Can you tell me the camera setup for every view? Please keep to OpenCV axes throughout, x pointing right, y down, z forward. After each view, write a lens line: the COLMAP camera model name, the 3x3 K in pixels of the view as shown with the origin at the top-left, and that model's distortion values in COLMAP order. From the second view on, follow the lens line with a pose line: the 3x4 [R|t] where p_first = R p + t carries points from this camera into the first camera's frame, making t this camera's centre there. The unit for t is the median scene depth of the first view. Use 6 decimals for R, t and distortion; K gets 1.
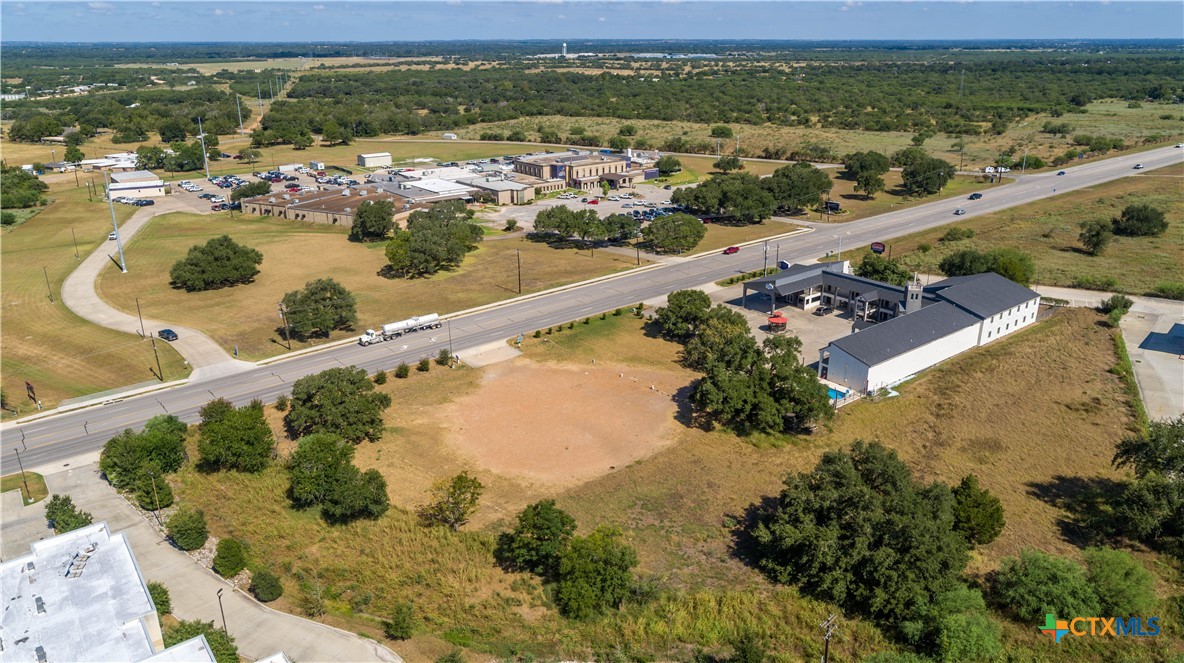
lens RADIAL K [[812.3, 0, 597.2], [0, 812.3, 331.4], [0, 0, 1]] dist [0.000458, -0.001699]
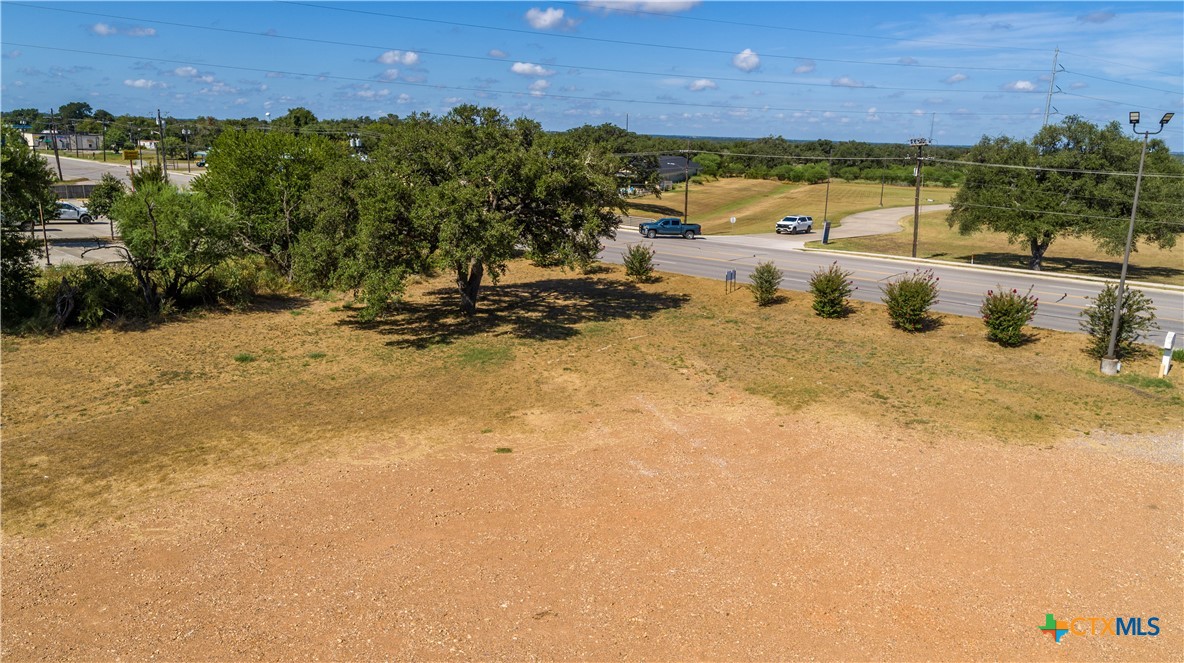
lens RADIAL K [[811.6, 0, 596.8], [0, 811.6, 325.7], [0, 0, 1]] dist [-0.001212, 0.000590]
pose [[0.162818, 0.234327, -0.958426, 0.002546], [-0.363493, 0.917311, 0.162524, 0.030047], [0.917259, 0.321919, 0.234531, 0.516930]]
